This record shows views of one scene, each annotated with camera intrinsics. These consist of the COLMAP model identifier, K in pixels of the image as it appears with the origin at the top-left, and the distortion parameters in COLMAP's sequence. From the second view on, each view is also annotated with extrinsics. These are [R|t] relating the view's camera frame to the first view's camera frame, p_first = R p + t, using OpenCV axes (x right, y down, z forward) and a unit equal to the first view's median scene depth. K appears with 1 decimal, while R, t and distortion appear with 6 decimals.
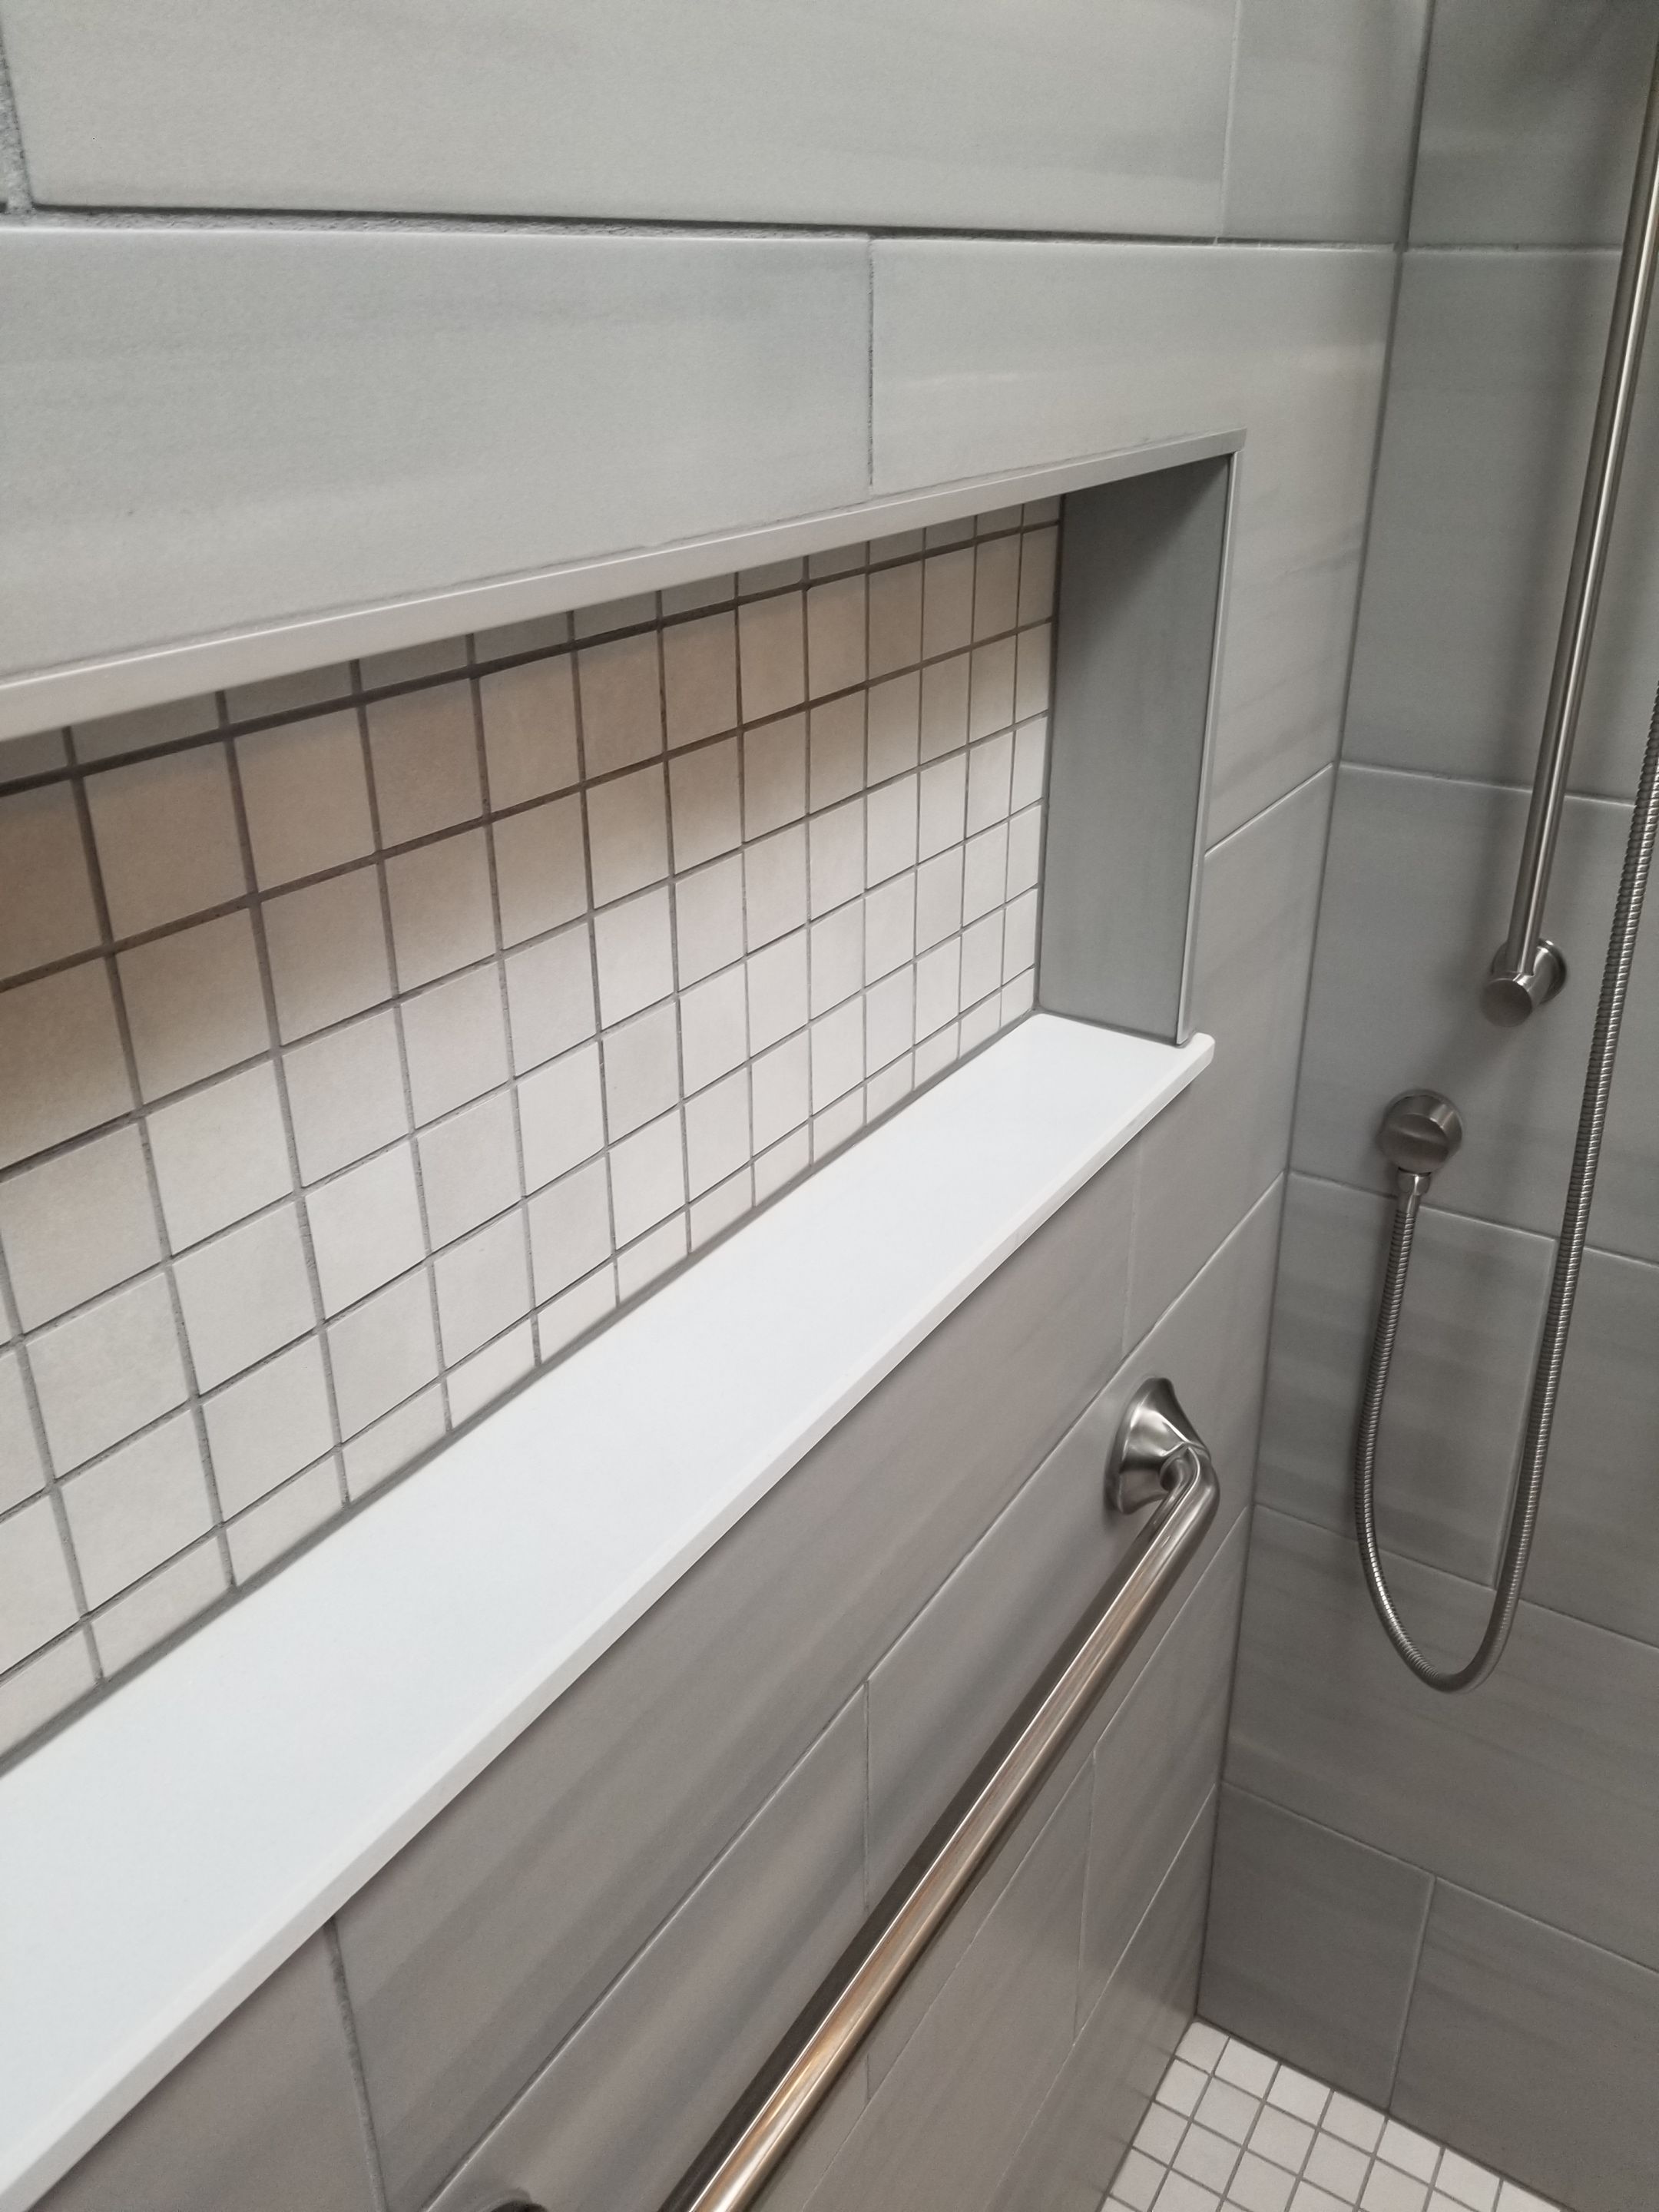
lens RADIAL K [[1730.3, 0, 849.1], [0, 1730.3, 1069.4], [0, 0, 1]] dist [0.070142, -0.113416]
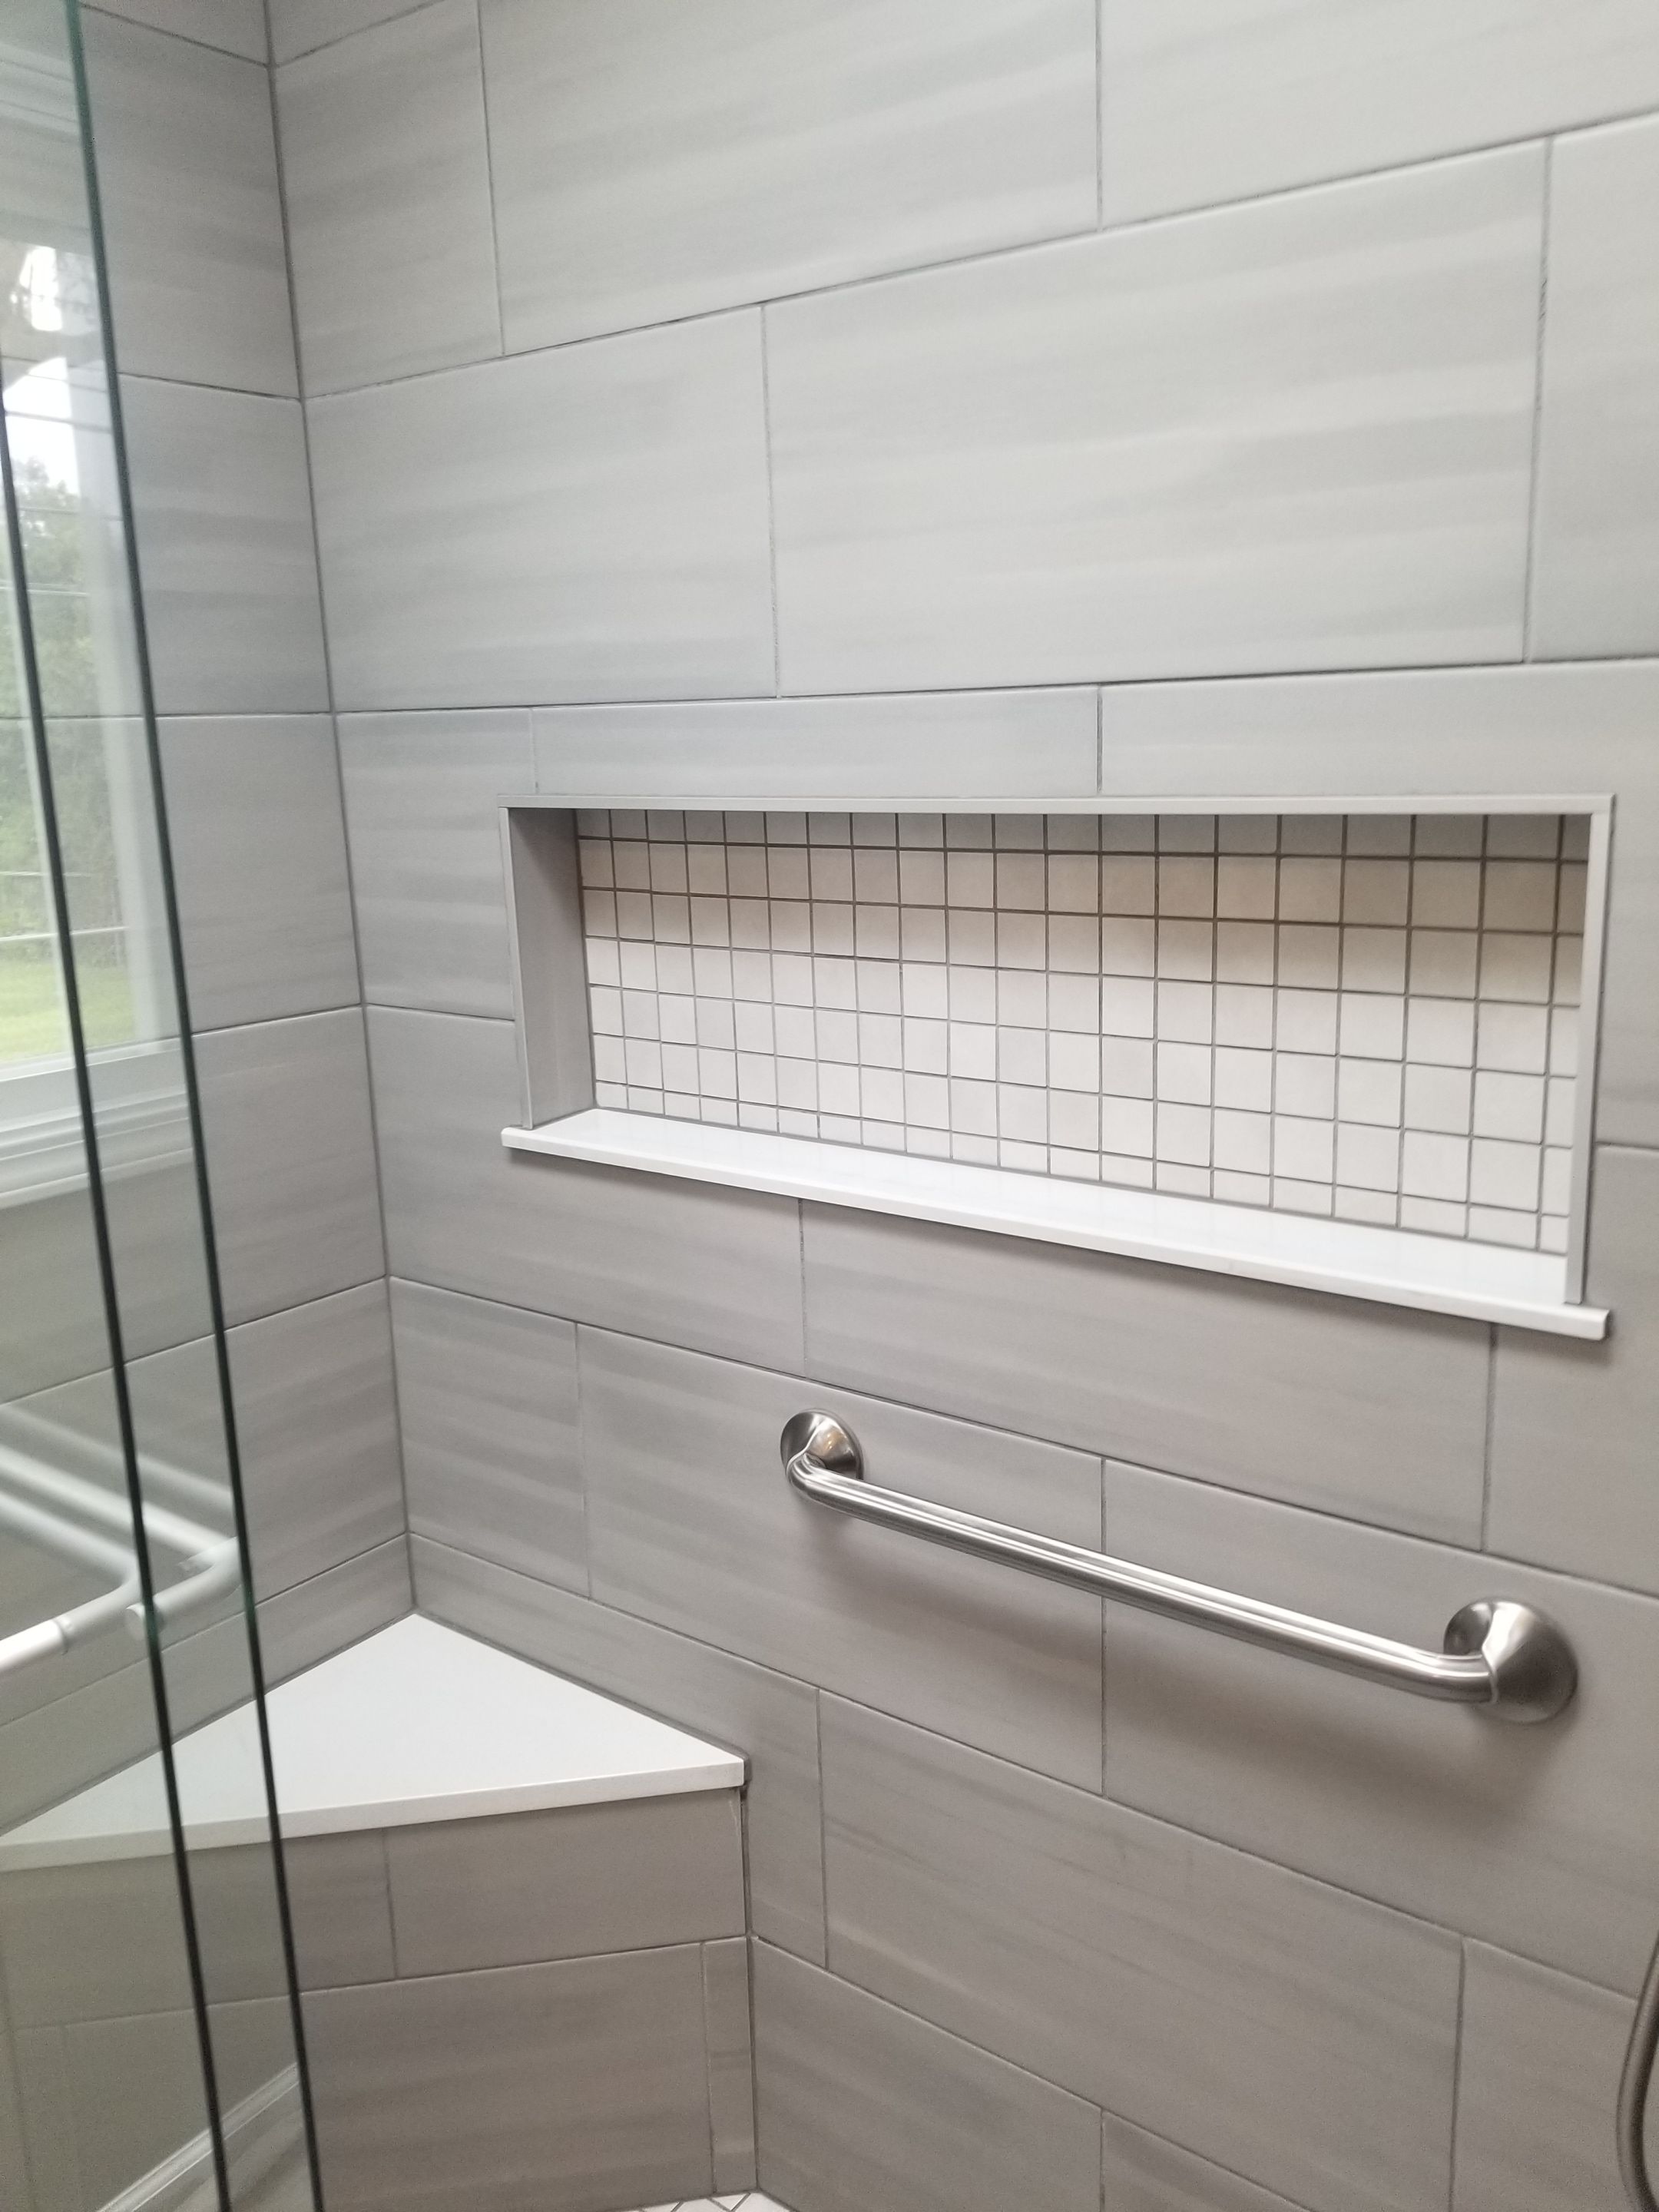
lens RADIAL K [[1730.3, 0, 841.5], [0, 1730.3, 1080.1], [0, 0, 1]] dist [0.070142, -0.113416]
pose [[-0.093662, 0.202262, -0.974842, 1.609168], [-0.386768, 0.894852, 0.222826, -0.262390], [0.917408, 0.397908, -0.005585, 0.609002]]
